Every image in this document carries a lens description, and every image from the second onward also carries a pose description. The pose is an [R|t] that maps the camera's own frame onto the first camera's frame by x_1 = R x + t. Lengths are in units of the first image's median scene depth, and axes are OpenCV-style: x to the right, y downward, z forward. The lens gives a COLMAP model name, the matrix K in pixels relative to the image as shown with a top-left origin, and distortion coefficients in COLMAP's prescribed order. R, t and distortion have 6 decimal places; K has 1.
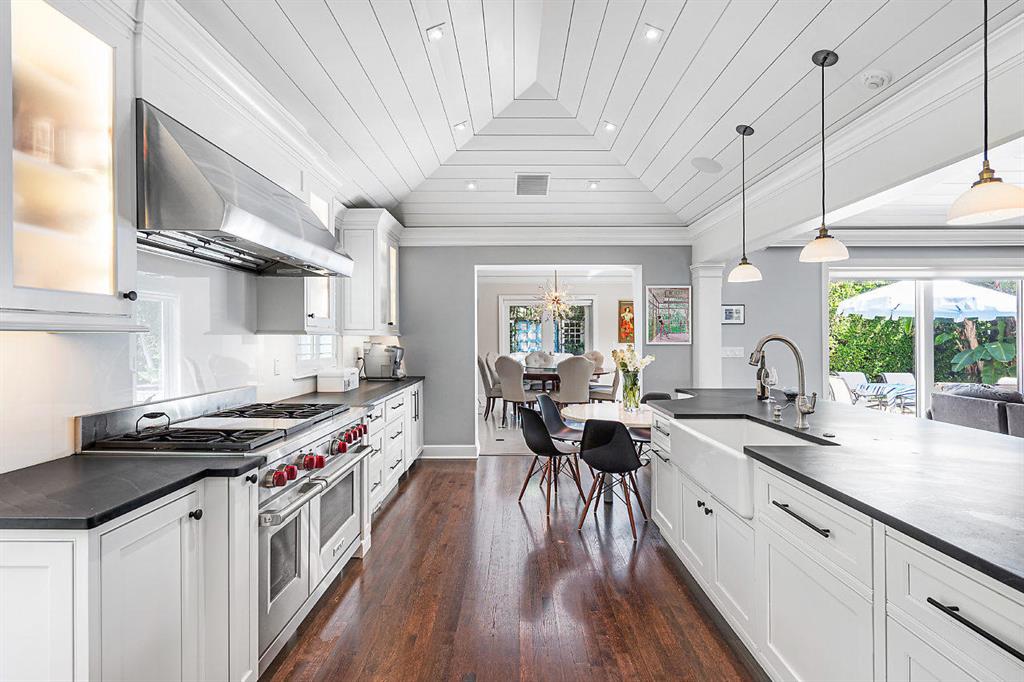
lens RADIAL K [[513.5, 0, 513.7], [0, 513.5, 330.7], [0, 0, 1]] dist [0.037076, 0.000121]
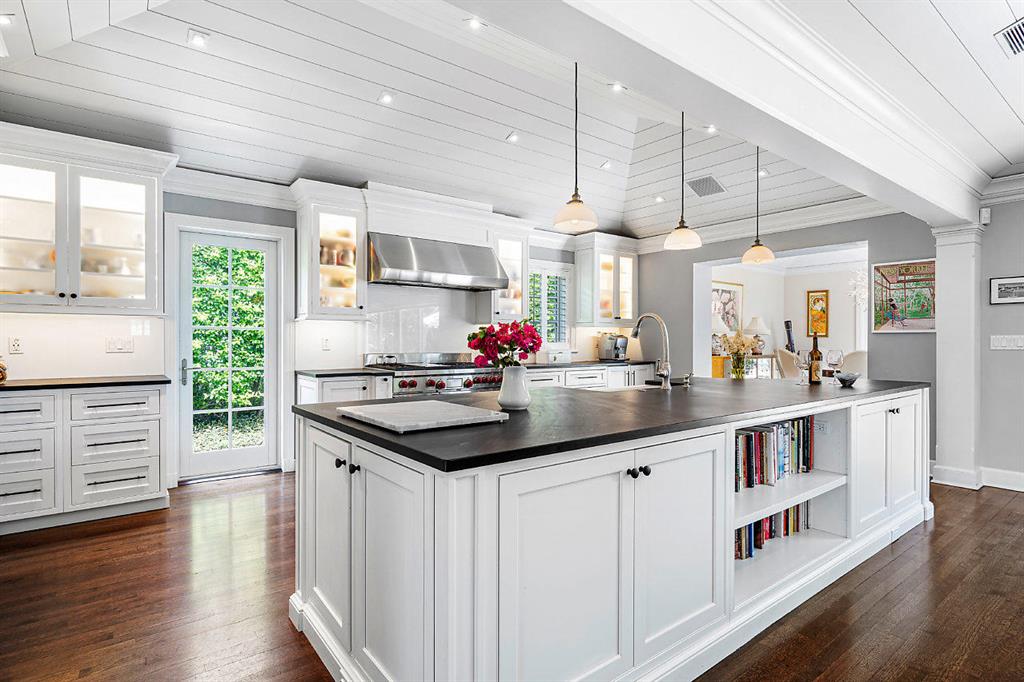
lens RADIAL K [[513.5, 0, 510.8], [0, 513.5, 343.1], [0, 0, 1]] dist [0.037076, 0.000121]
pose [[0.603293, 0.008632, -0.797473, 0.330525], [0.006148, 0.999861, 0.015474, 0.014507], [0.797496, -0.014238, 0.603156, 0.002049]]
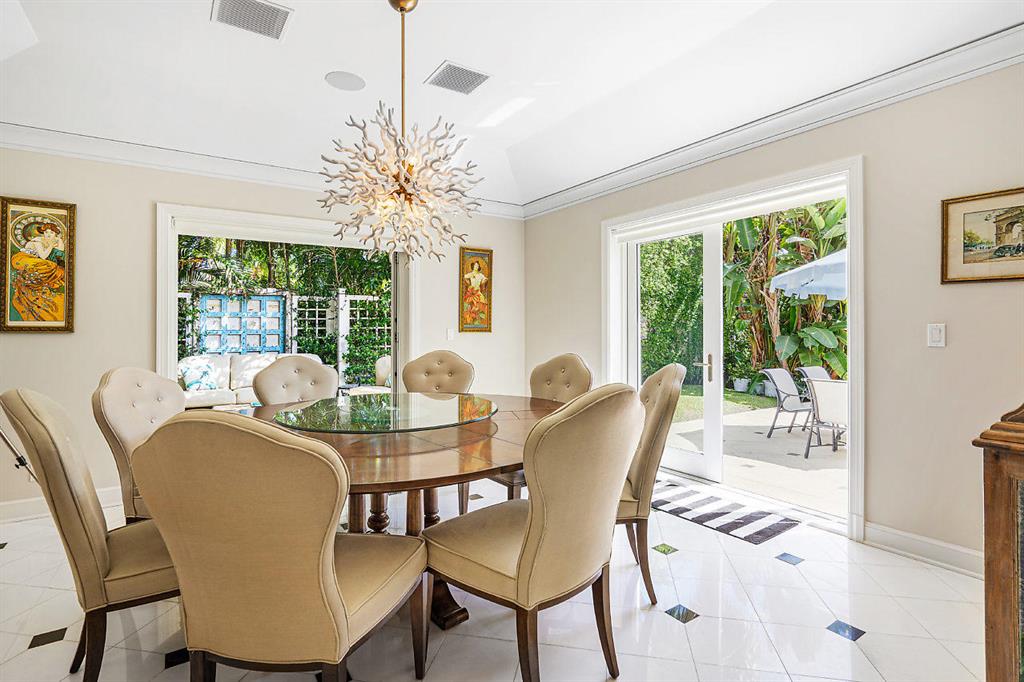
lens RADIAL K [[513.5, 0, 535.1], [0, 513.5, 324.7], [0, 0, 1]] dist [0.037076, 0.000121]
pose [[0.825738, 0.000599, 0.564054, -0.013565], [-0.002032, 0.999996, 0.001913, 0.015331], [-0.564051, -0.002726, 0.825736, 0.553439]]
